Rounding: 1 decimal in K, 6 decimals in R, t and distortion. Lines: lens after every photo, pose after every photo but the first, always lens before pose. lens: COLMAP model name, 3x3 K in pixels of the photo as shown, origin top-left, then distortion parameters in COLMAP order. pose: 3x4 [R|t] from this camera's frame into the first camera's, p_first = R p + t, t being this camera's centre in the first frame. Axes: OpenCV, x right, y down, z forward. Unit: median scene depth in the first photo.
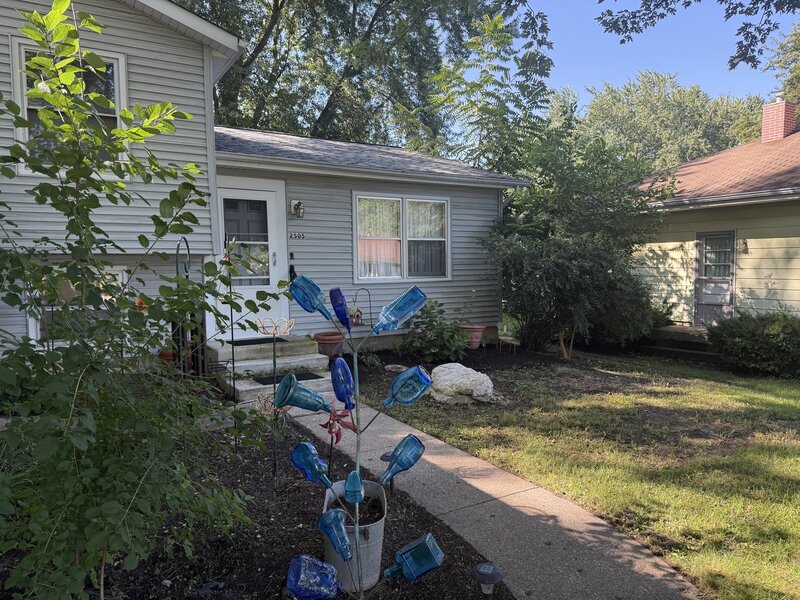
lens RADIAL K [[539.0, 0, 400.0], [0, 539.0, 300.0], [0, 0, 1]] dist [0.096832, -0.155416]
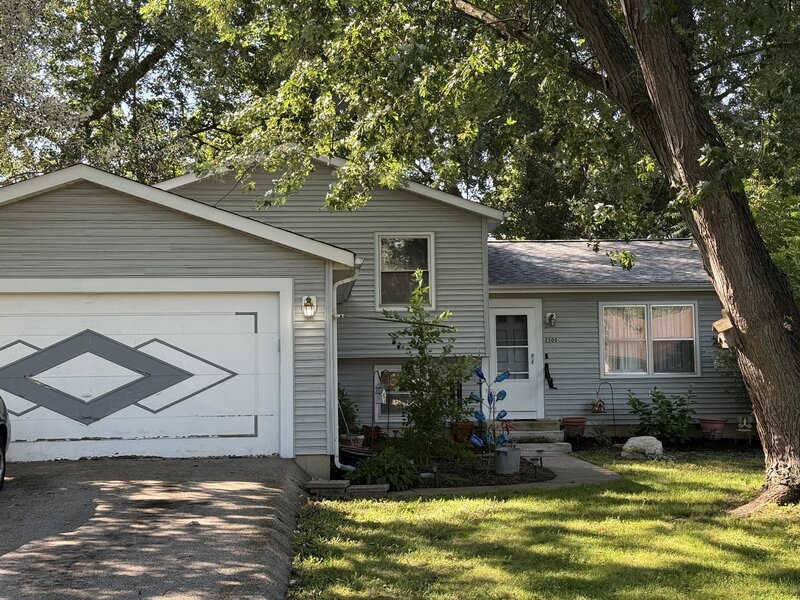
lens RADIAL K [[981.0, 0, 400.0], [0, 981.0, 300.0], [0, 0, 1]] dist [0.012216, 0.028755]
pose [[0.880540, -0.035815, -0.472616, 0.598814], [-0.026456, 0.991873, -0.124454, 0.085073], [0.473233, 0.122091, 0.872436, -1.209021]]
